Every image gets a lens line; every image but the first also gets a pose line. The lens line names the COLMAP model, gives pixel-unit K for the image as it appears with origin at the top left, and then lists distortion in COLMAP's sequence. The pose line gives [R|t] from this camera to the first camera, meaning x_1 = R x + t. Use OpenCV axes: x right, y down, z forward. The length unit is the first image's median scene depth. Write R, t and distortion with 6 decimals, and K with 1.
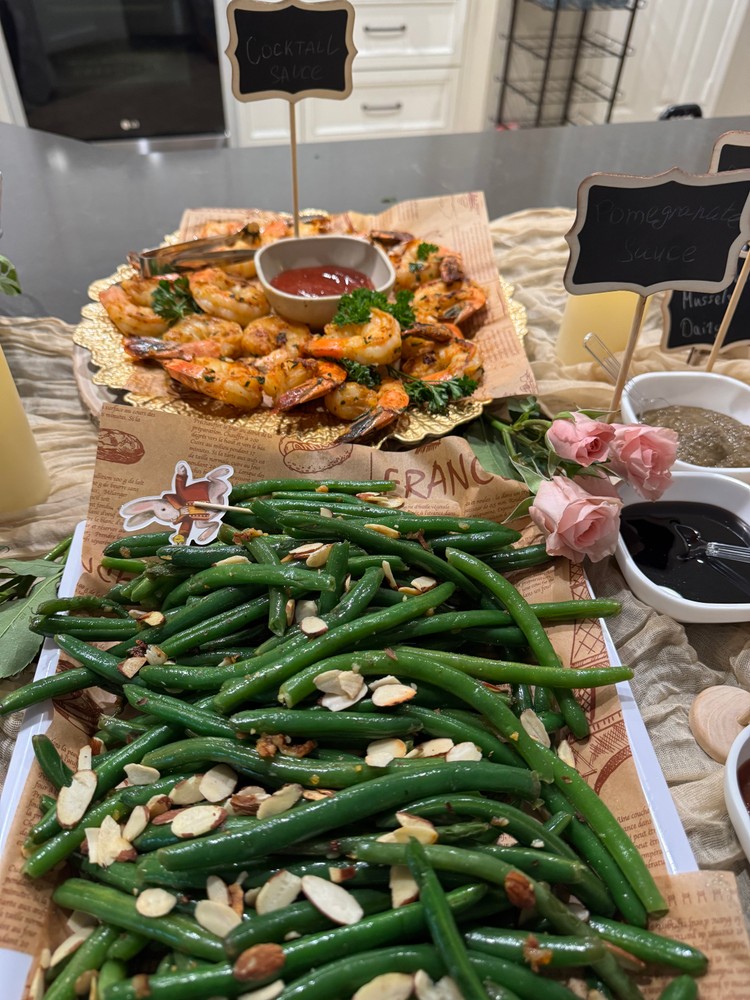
lens RADIAL K [[690.9, 0, 377.3], [0, 690.9, 503.4], [0, 0, 1]] dist [0.080772, -0.134079]
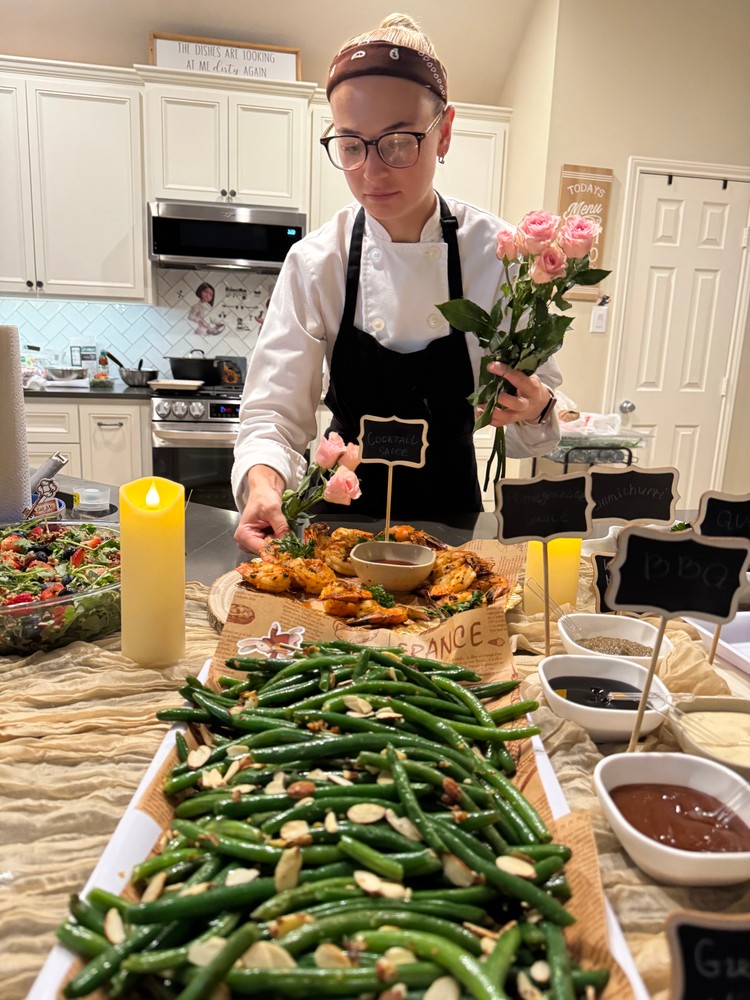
lens RADIAL K [[711.4, 0, 372.4], [0, 711.4, 483.6], [0, 0, 1]] dist [0.001882, -0.005495]
pose [[0.995704, 0.018774, -0.090667, 0.085543], [-0.067505, 0.817414, -0.572081, 0.535780], [0.063372, 0.575744, 0.815170, -0.492527]]
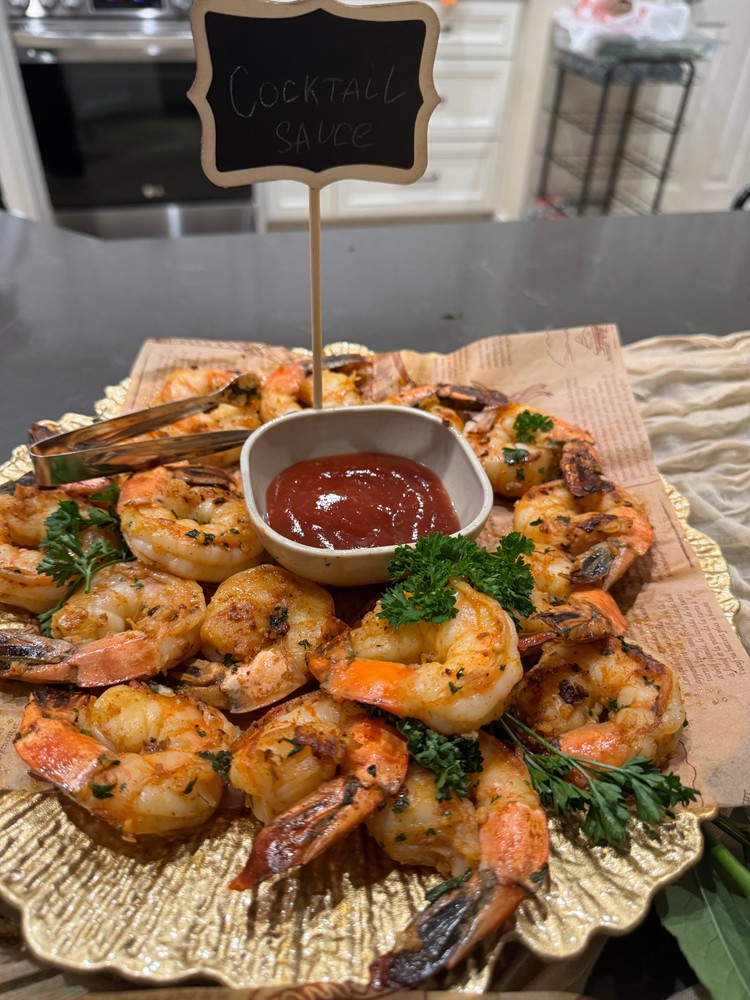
lens RADIAL K [[674.1, 0, 377.1], [0, 674.1, 501.1], [0, 0, 1]] dist [0.106706, -0.198778]
pose [[0.999233, 0.027990, -0.027389, -0.055280], [-0.029891, 0.996984, -0.071624, -0.309729], [0.025302, 0.072388, 0.997056, 0.513238]]
